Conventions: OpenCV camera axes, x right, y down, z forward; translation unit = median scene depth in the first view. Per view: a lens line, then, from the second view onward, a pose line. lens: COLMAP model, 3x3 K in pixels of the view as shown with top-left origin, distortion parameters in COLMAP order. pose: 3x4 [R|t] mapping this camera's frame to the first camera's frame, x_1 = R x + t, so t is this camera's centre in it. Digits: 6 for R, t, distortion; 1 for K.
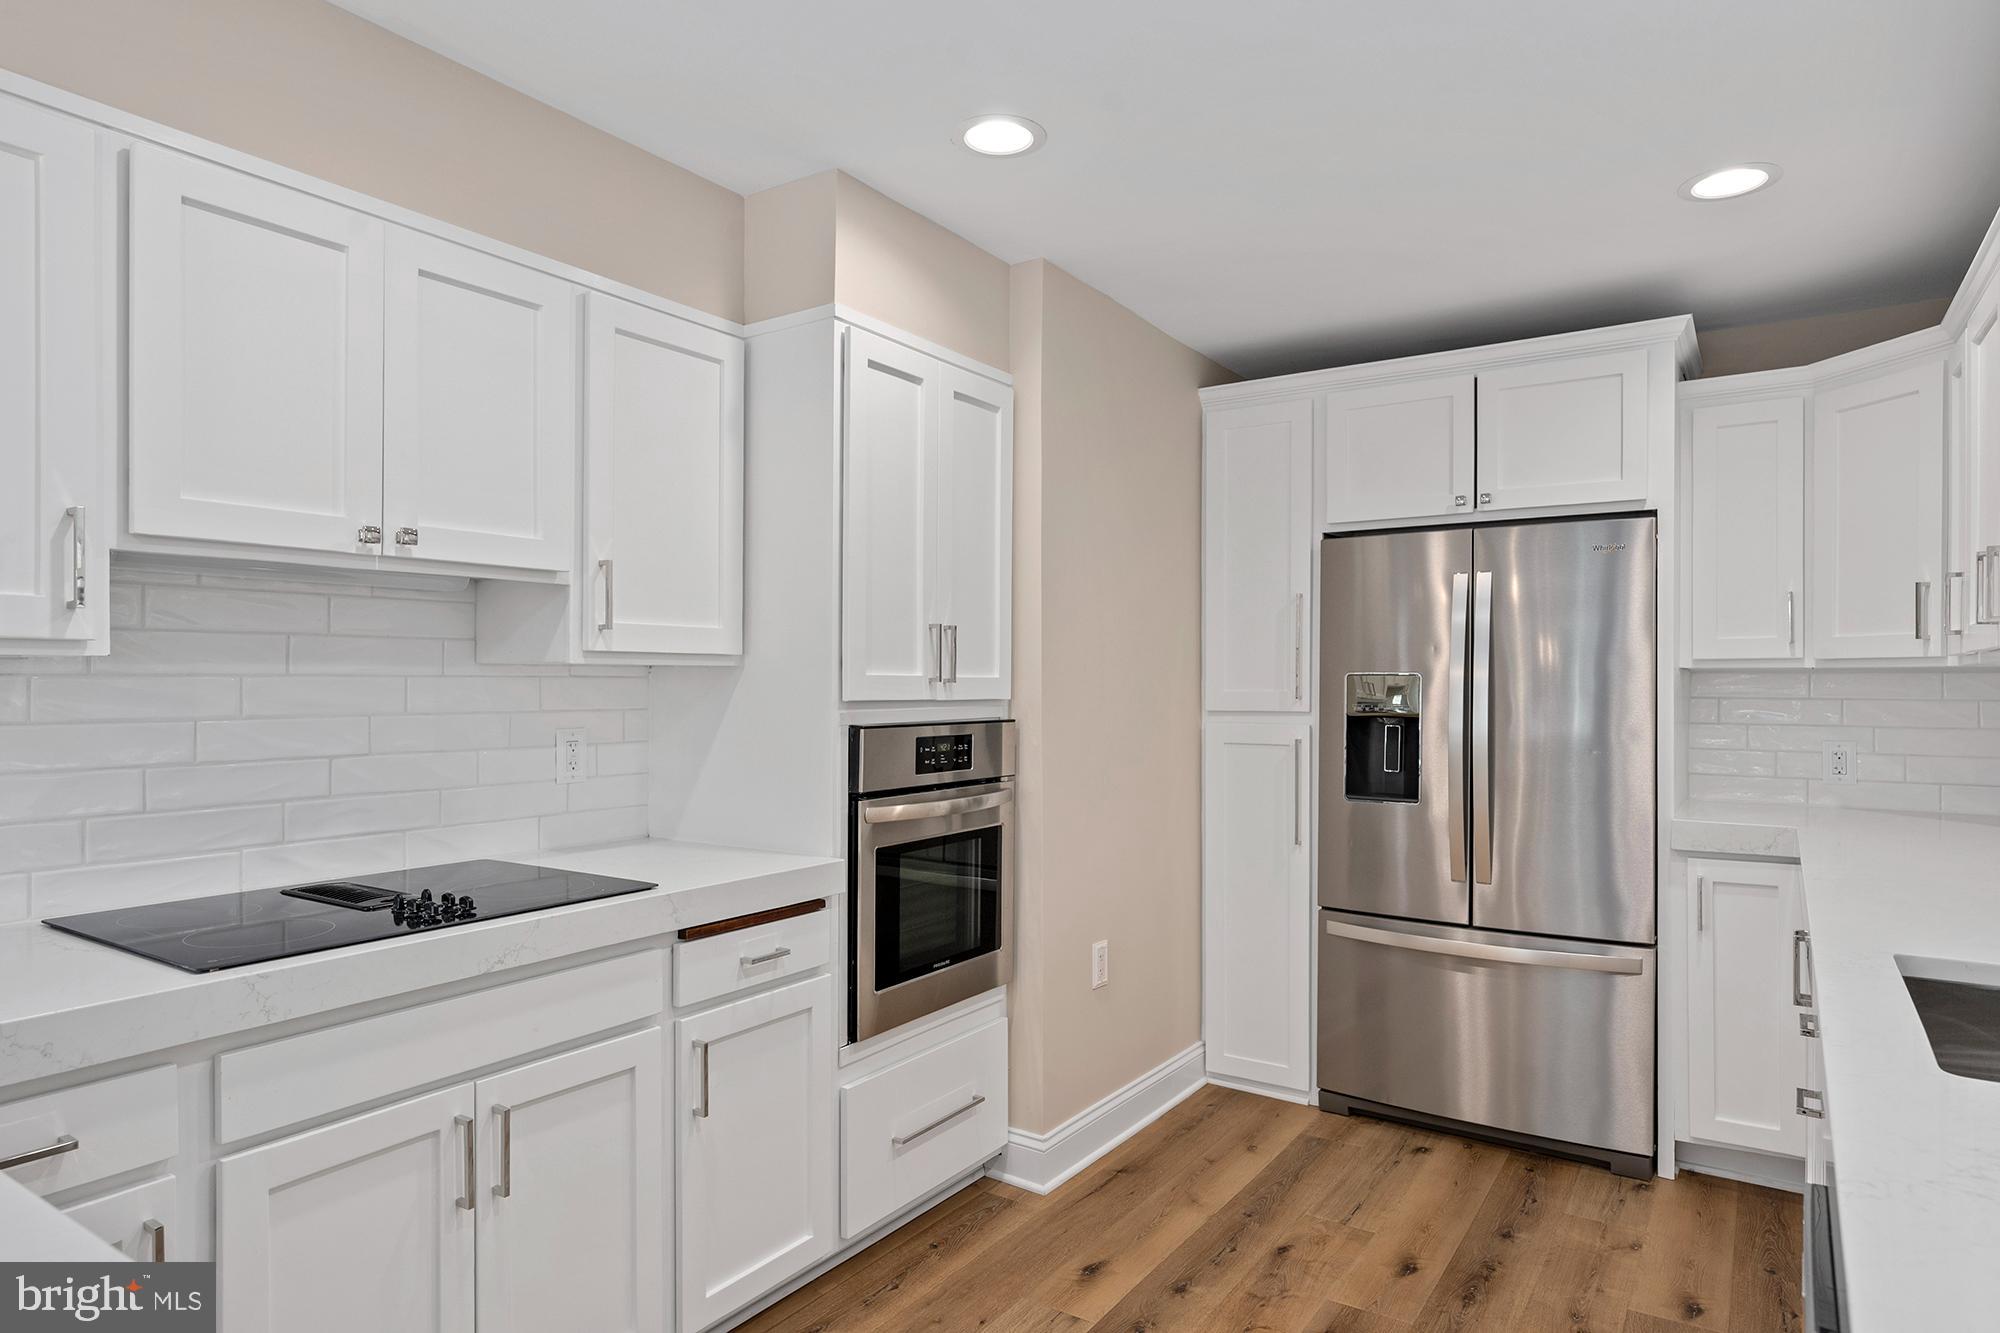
lens RADIAL K [[1164.3, 0, 995.4], [0, 1164.3, 675.2], [0, 0, 1]] dist [0.012531, -0.004262]
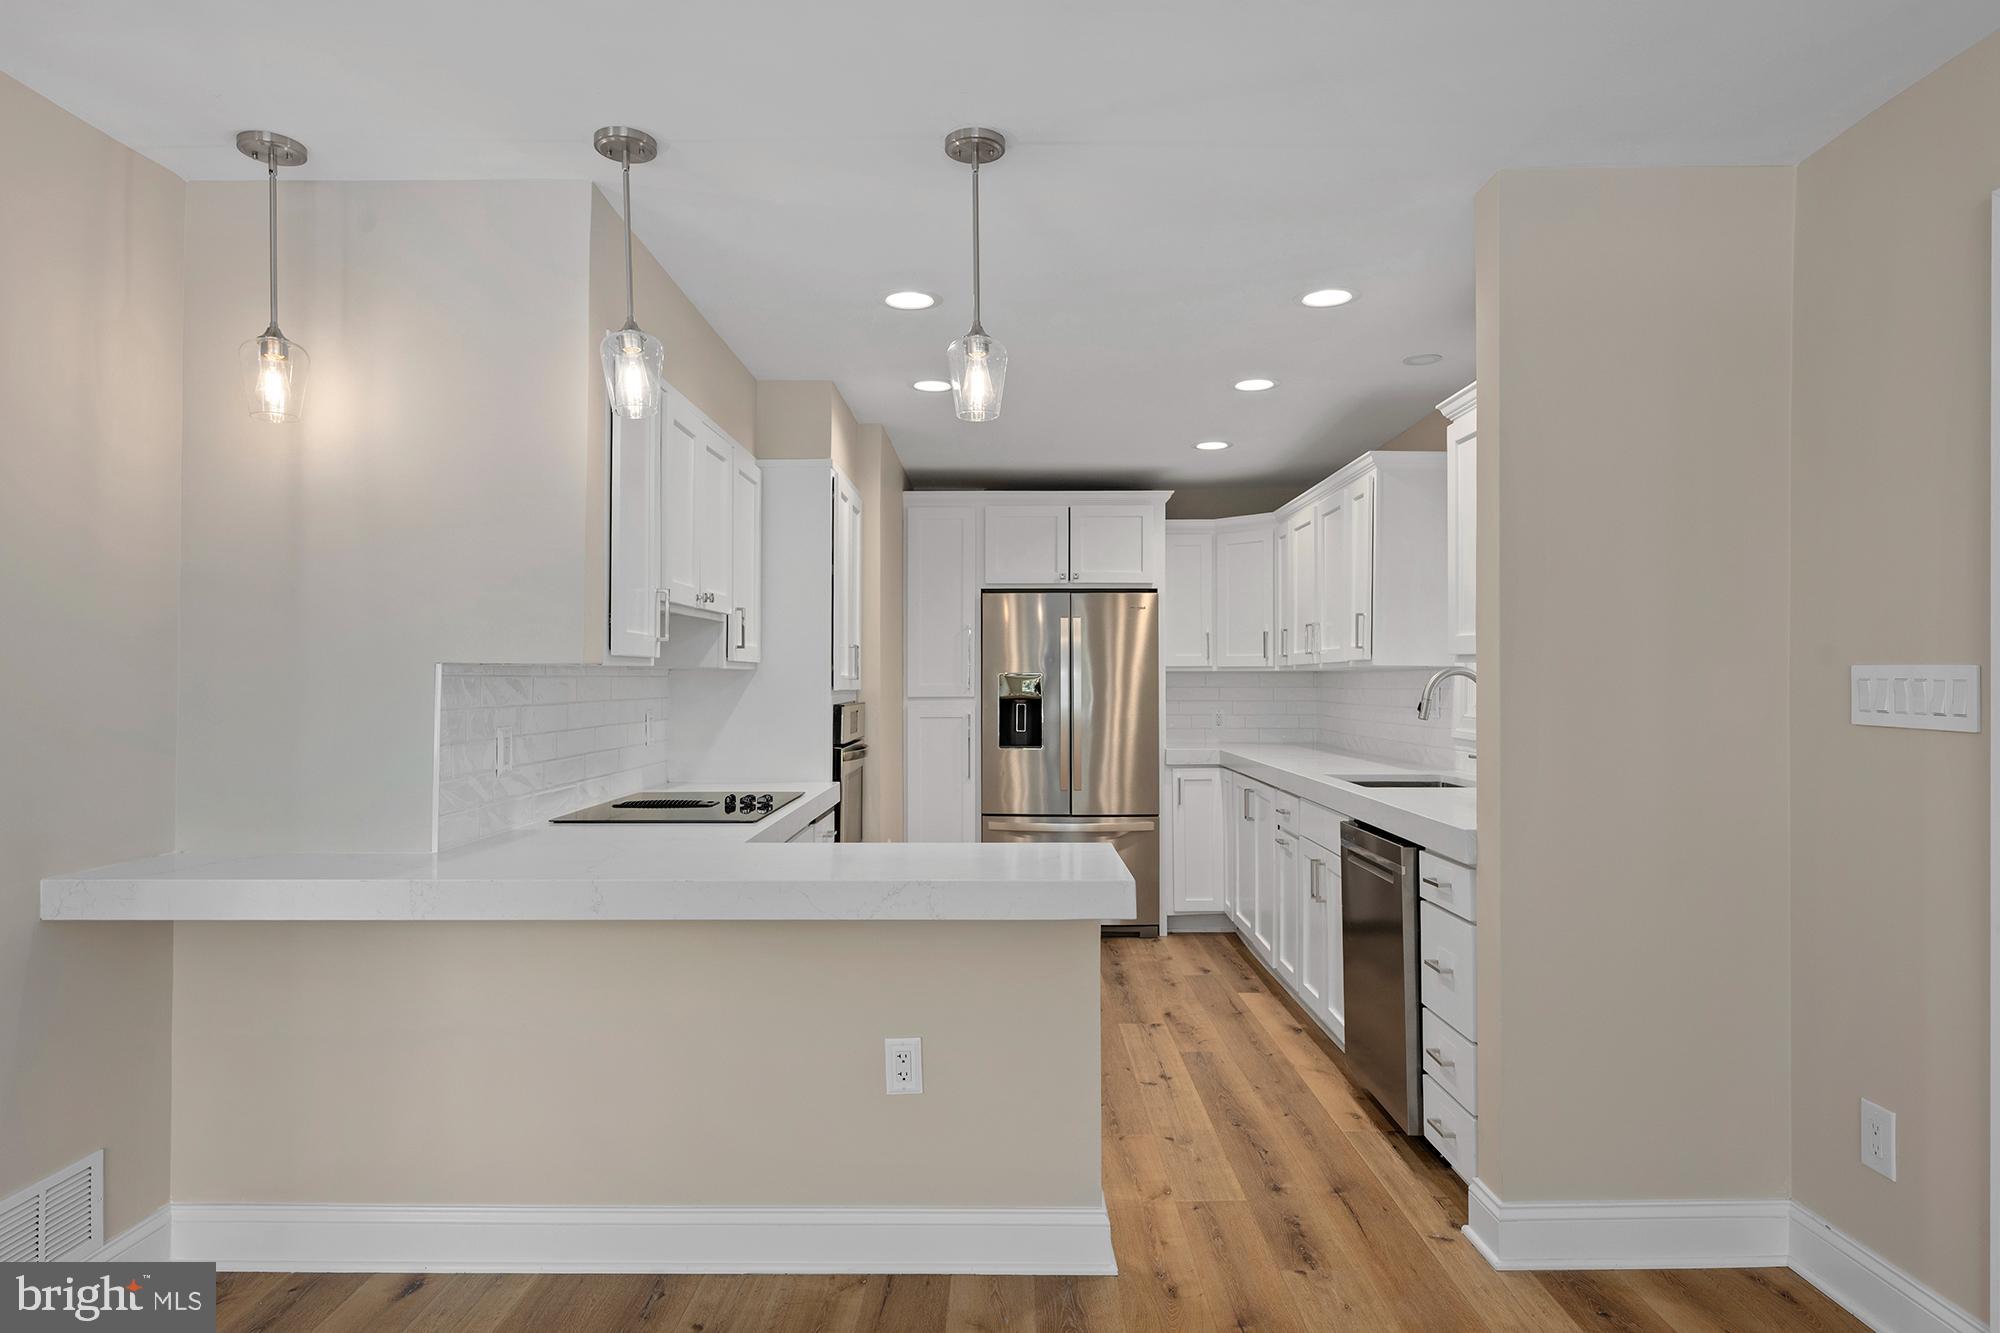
lens RADIAL K [[1164.3, 0, 1006.9], [0, 1164.3, 670.3], [0, 0, 1]] dist [0.012531, -0.004262]
pose [[0.834682, 0.001749, 0.550730, -0.689717], [0.000010, 0.999995, -0.003191, -0.001510], [-0.550733, 0.002669, 0.834678, -0.457584]]
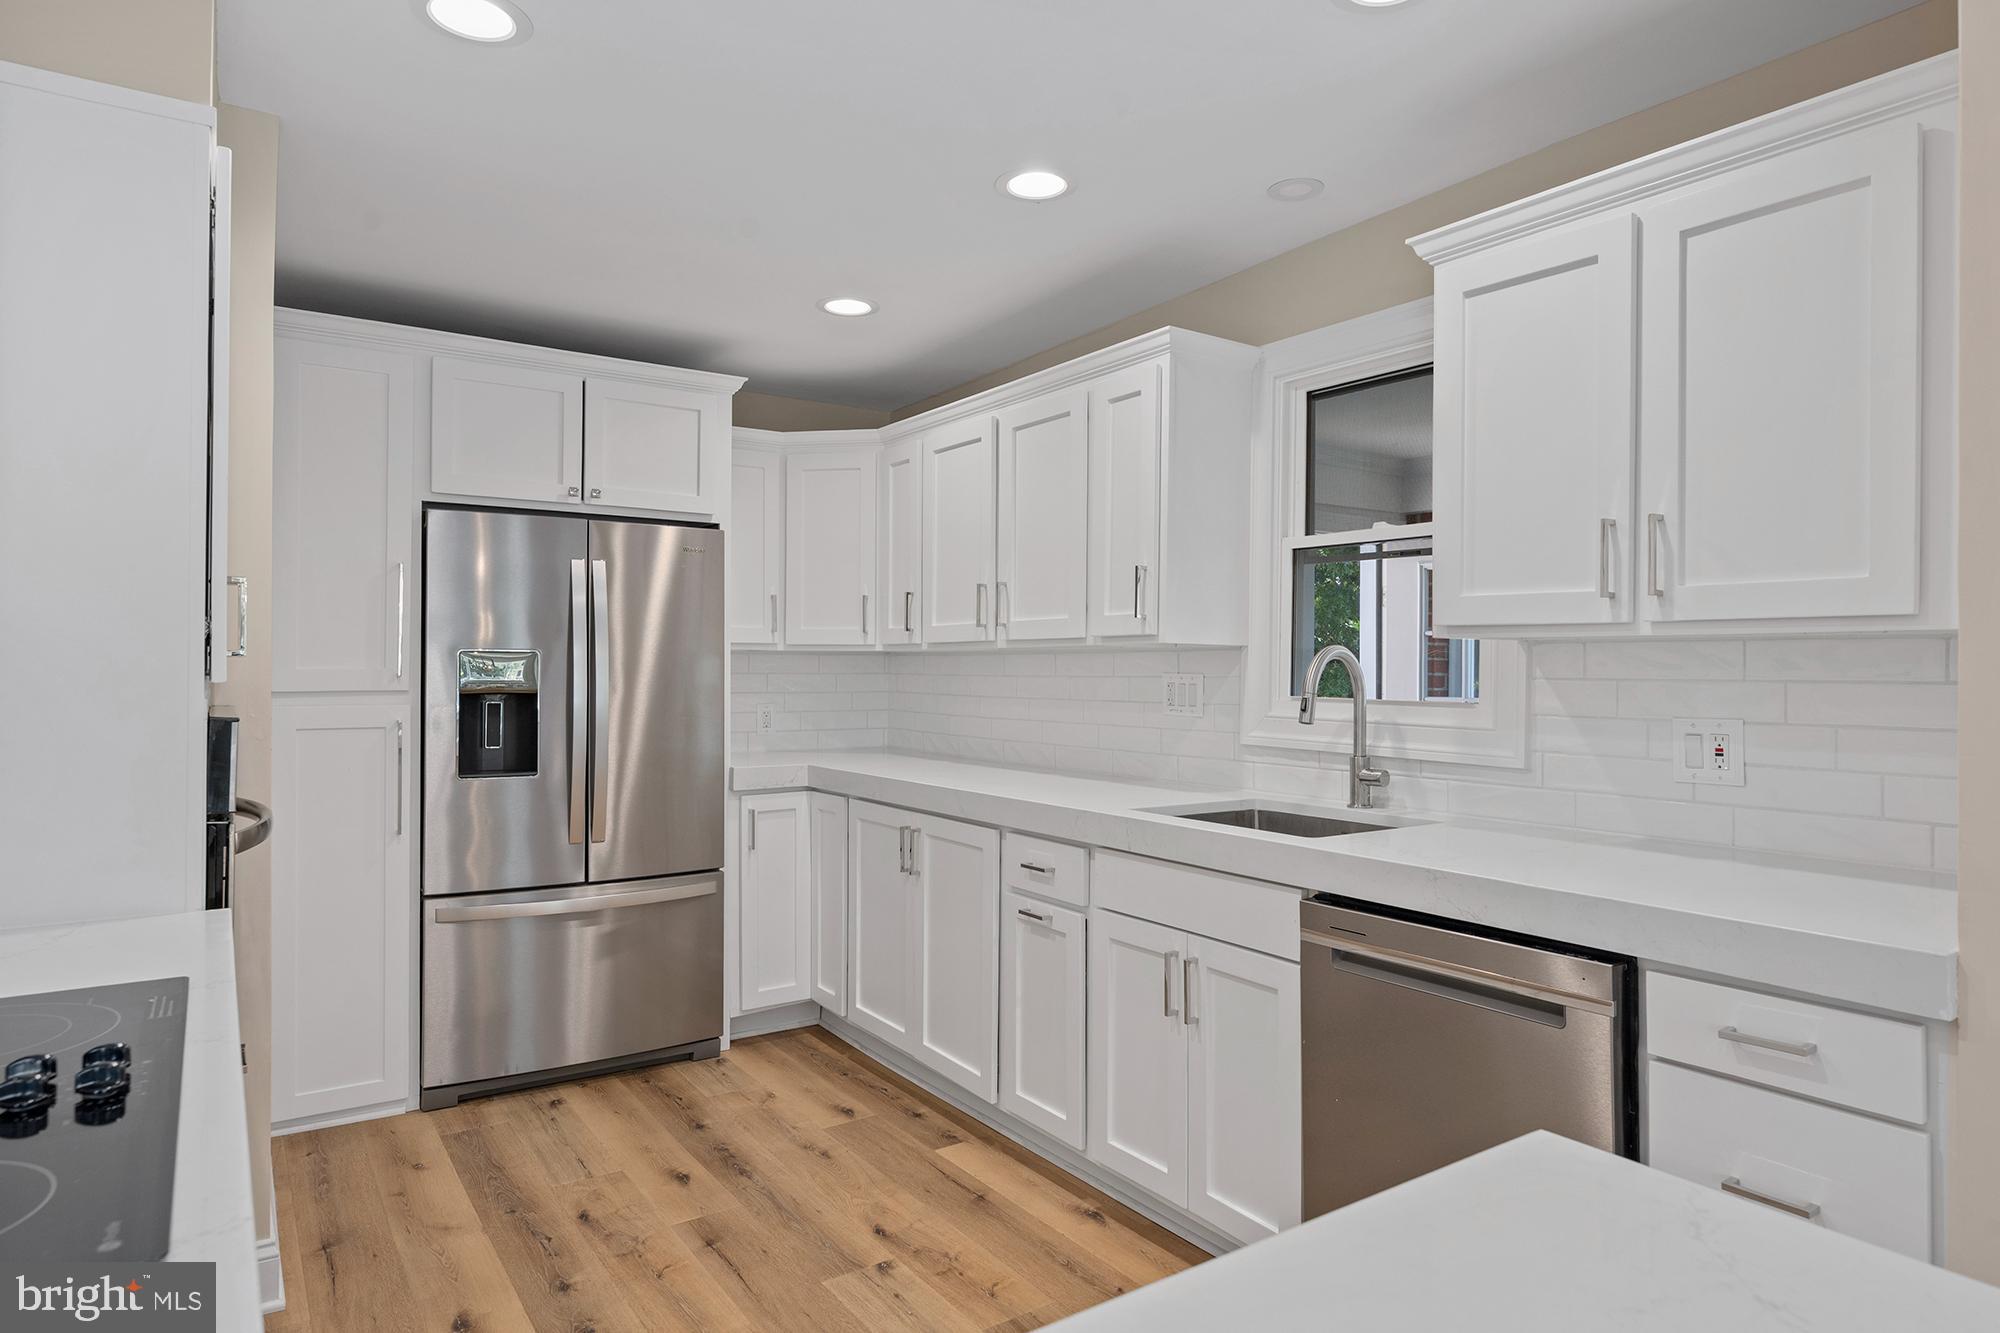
lens RADIAL K [[1164.3, 0, 988.3], [0, 1164.3, 655.7], [0, 0, 1]] dist [0.012531, -0.004262]
pose [[0.379250, 0.008715, 0.925253, -0.485160], [-0.008542, 0.999946, -0.005918, 0.005843], [-0.925255, -0.005659, 0.379304, 0.250250]]
